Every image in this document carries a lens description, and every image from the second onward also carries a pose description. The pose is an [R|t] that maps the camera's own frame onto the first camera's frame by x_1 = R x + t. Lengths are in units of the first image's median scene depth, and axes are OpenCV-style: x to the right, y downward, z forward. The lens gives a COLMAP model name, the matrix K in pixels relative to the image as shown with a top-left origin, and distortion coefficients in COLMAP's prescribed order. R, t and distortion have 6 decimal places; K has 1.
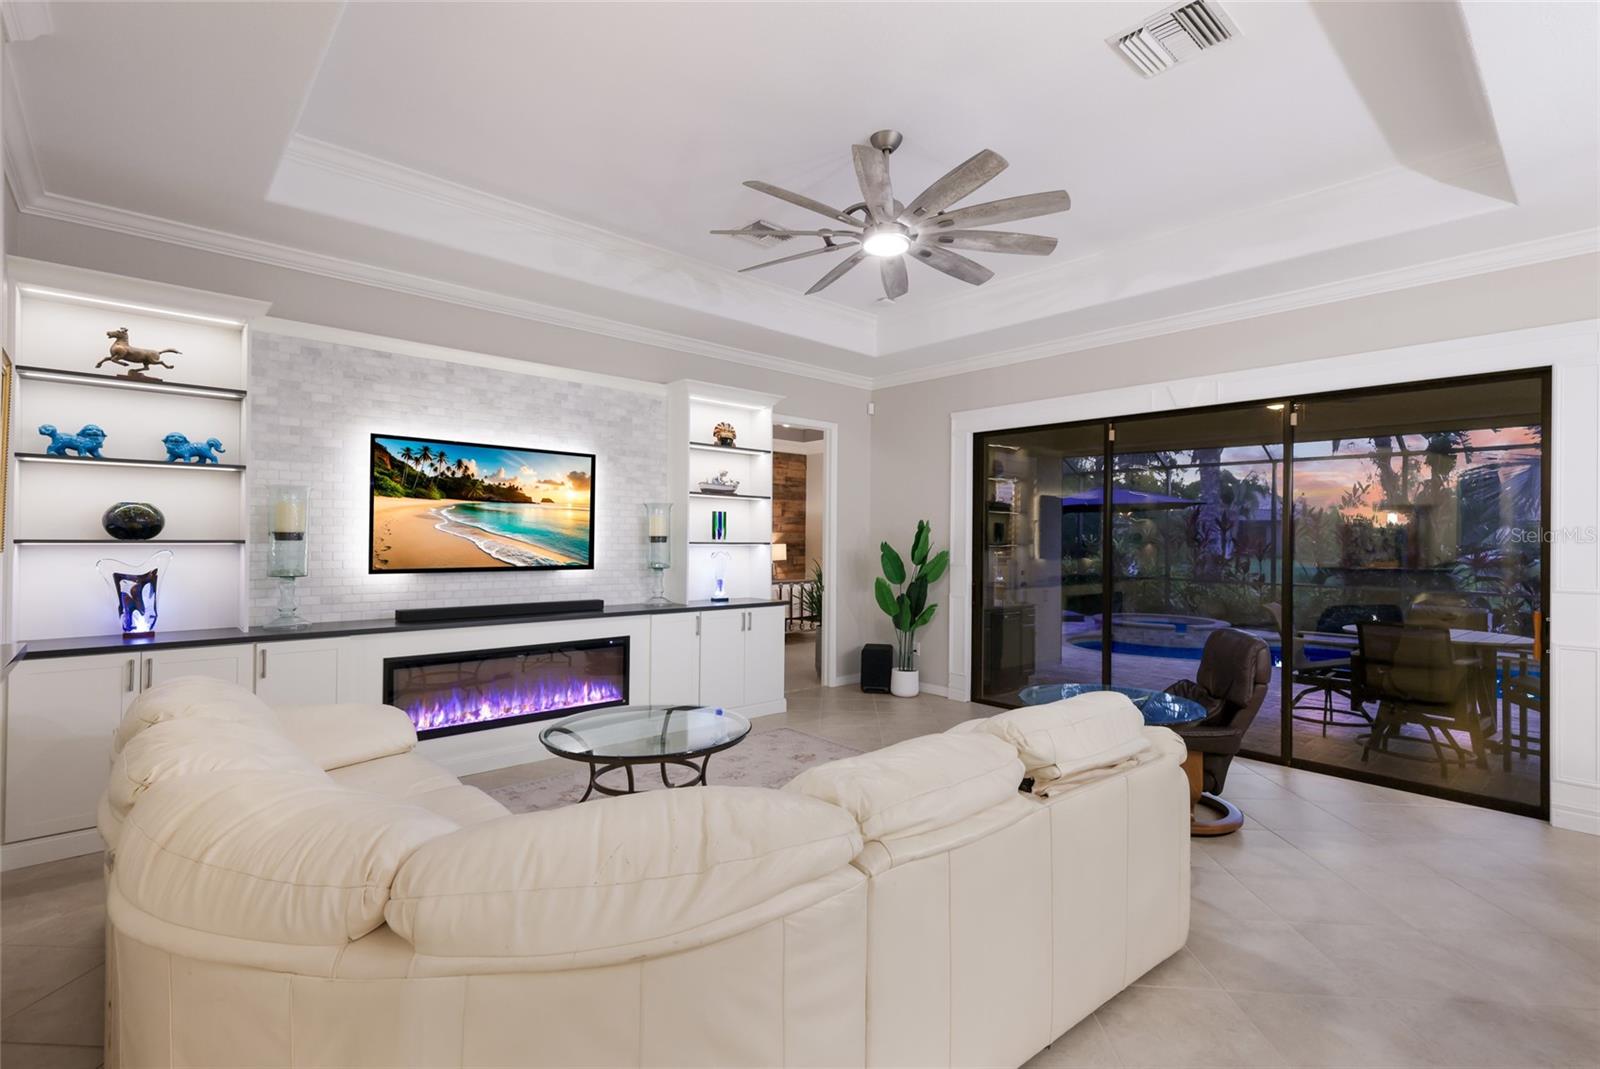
lens RADIAL K [[751.2, 0, 812.4], [0, 751.2, 537.9], [0, 0, 1]] dist [0.003706, 0.001116]
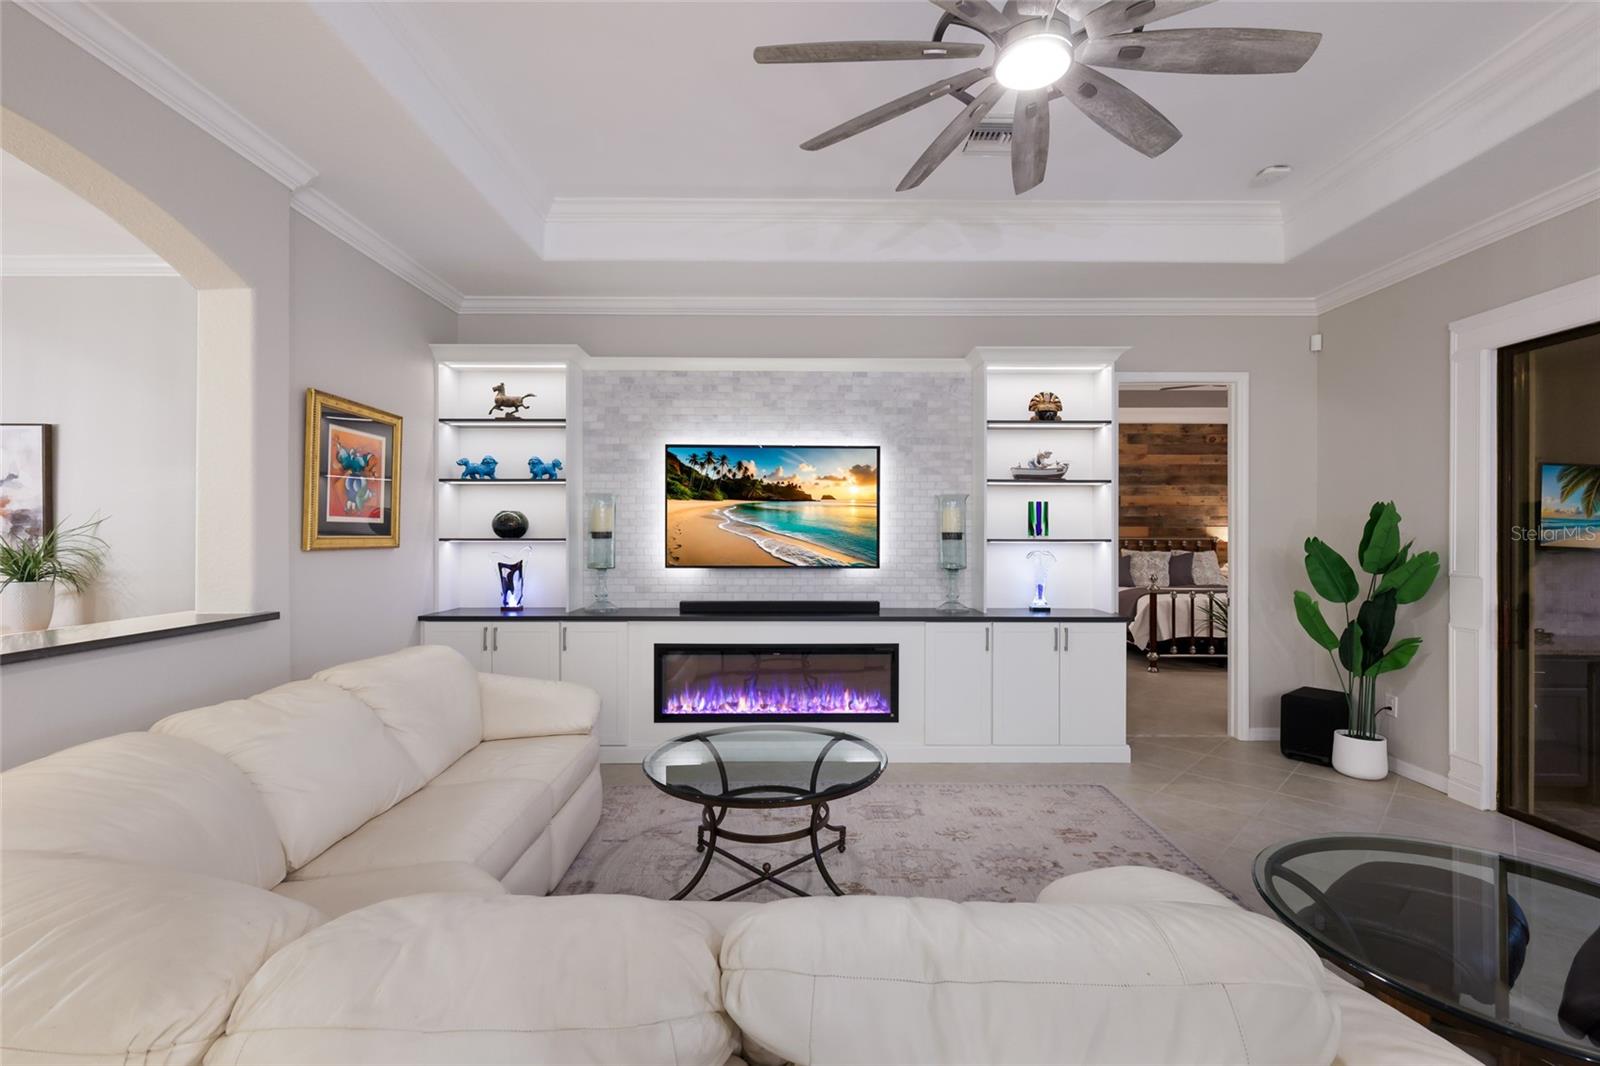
lens RADIAL K [[708.5, 0, 804.6], [0, 708.5, 535.0], [0, 0, 1]] dist [0.004501, 0.000311]
pose [[0.734947, -0.007700, -0.678080, 0.249129], [0.006592, 0.999969, -0.004210, 0.003397], [0.678092, -0.001376, 0.734976, 0.301727]]
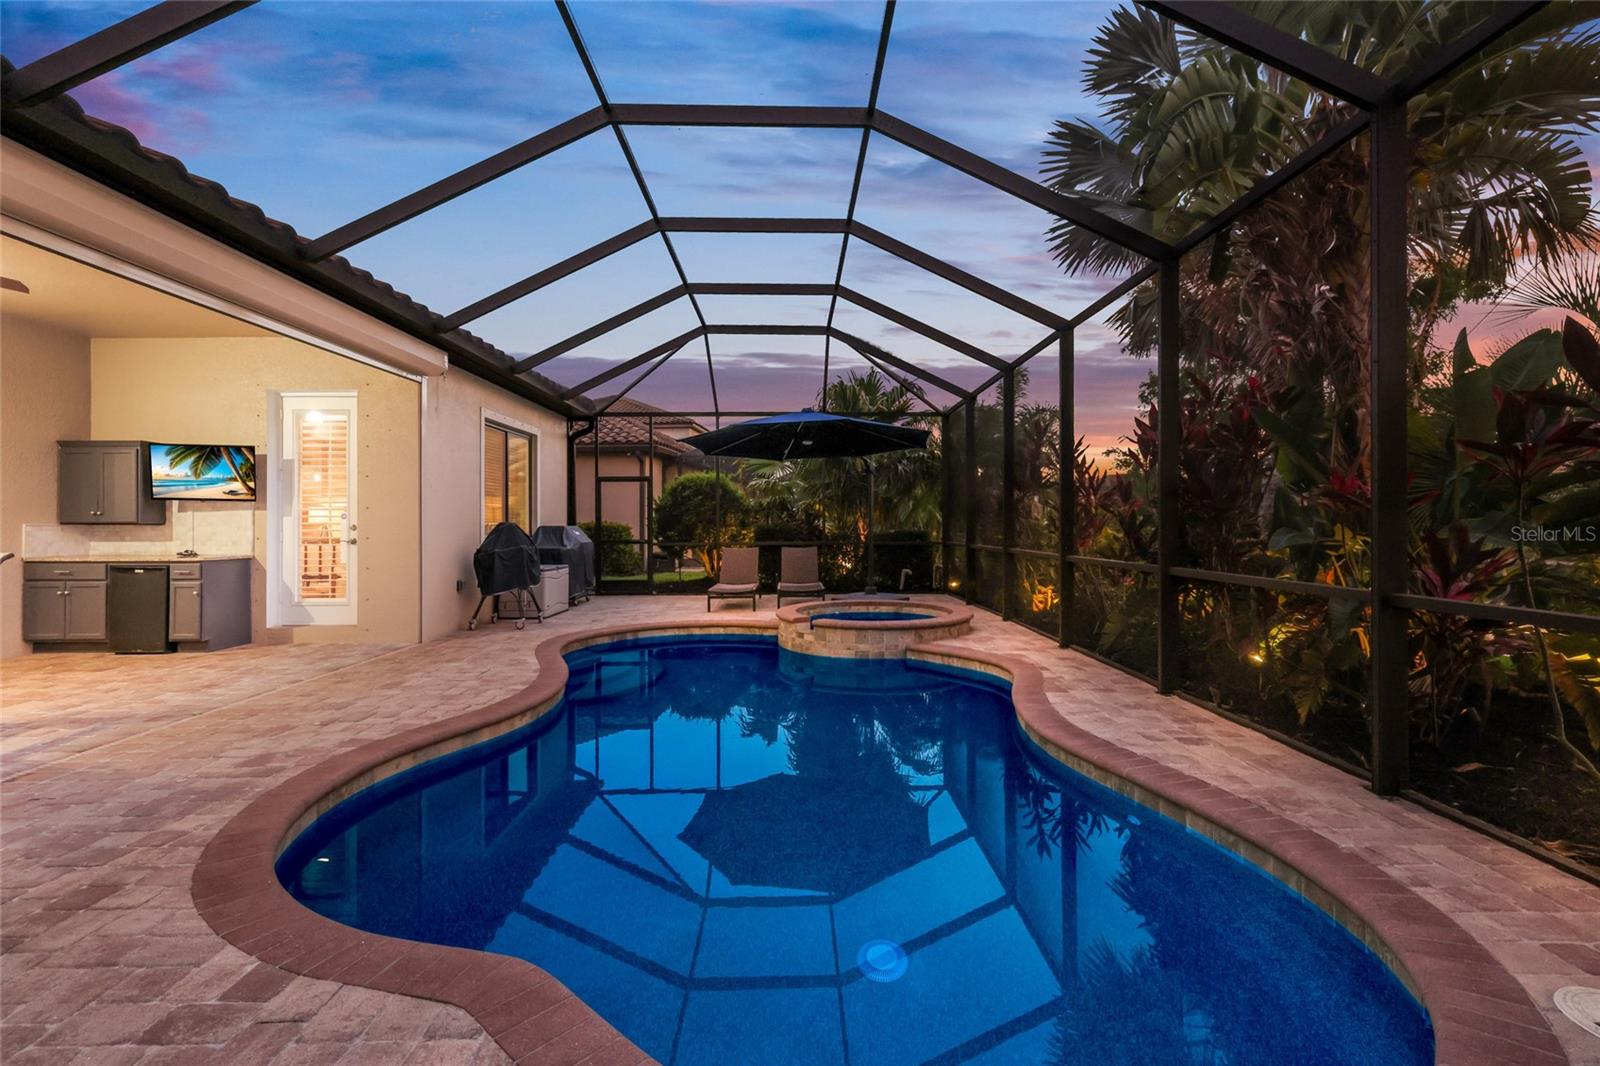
lens RADIAL K [[708.5, 0, 803.5], [0, 708.5, 528.8], [0, 0, 1]] dist [0.004501, 0.000311]
pose [[0.734026, -0.002539, -0.679117, 2.170272], [0.015820, 0.999786, 0.013360, 0.082366], [0.678937, -0.020550, 0.733908, 1.383824]]
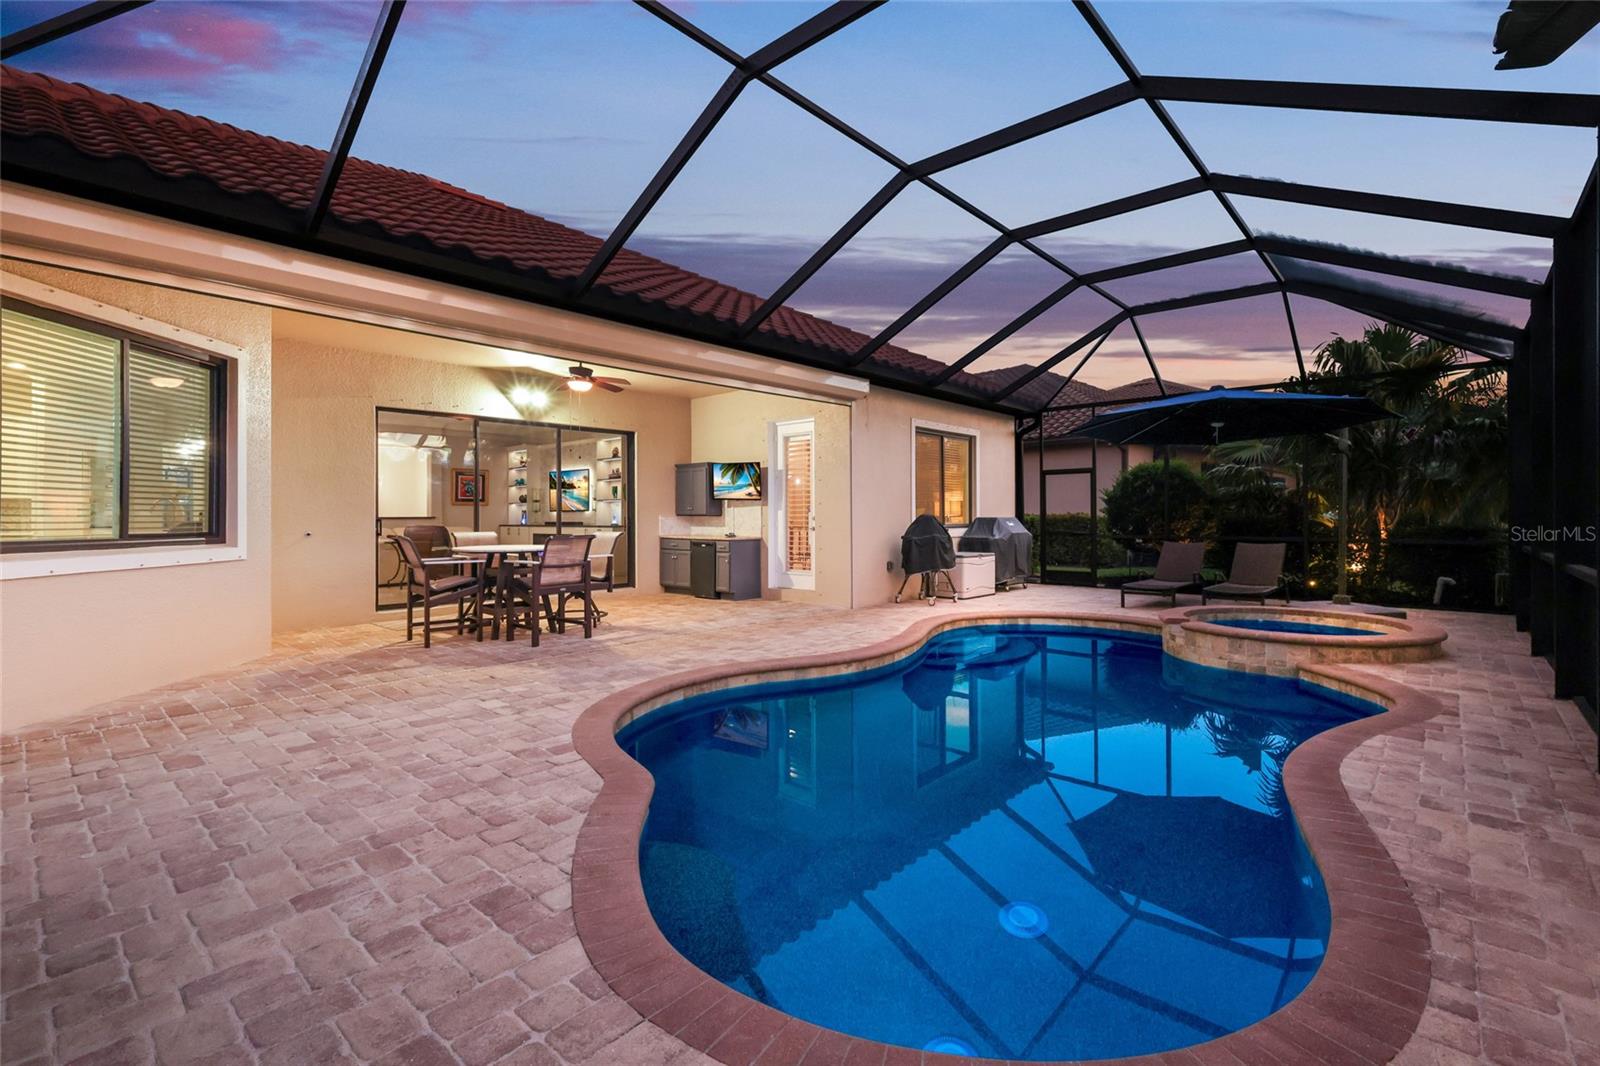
lens RADIAL K [[708.5, 0, 811.5], [0, 708.5, 519.6], [0, 0, 1]] dist [0.004501, 0.000311]
pose [[0.084688, 0.000541, -0.996407, 2.456954], [0.015103, 0.999884, 0.001827, 0.084768], [0.996293, -0.015203, 0.084670, 1.650936]]
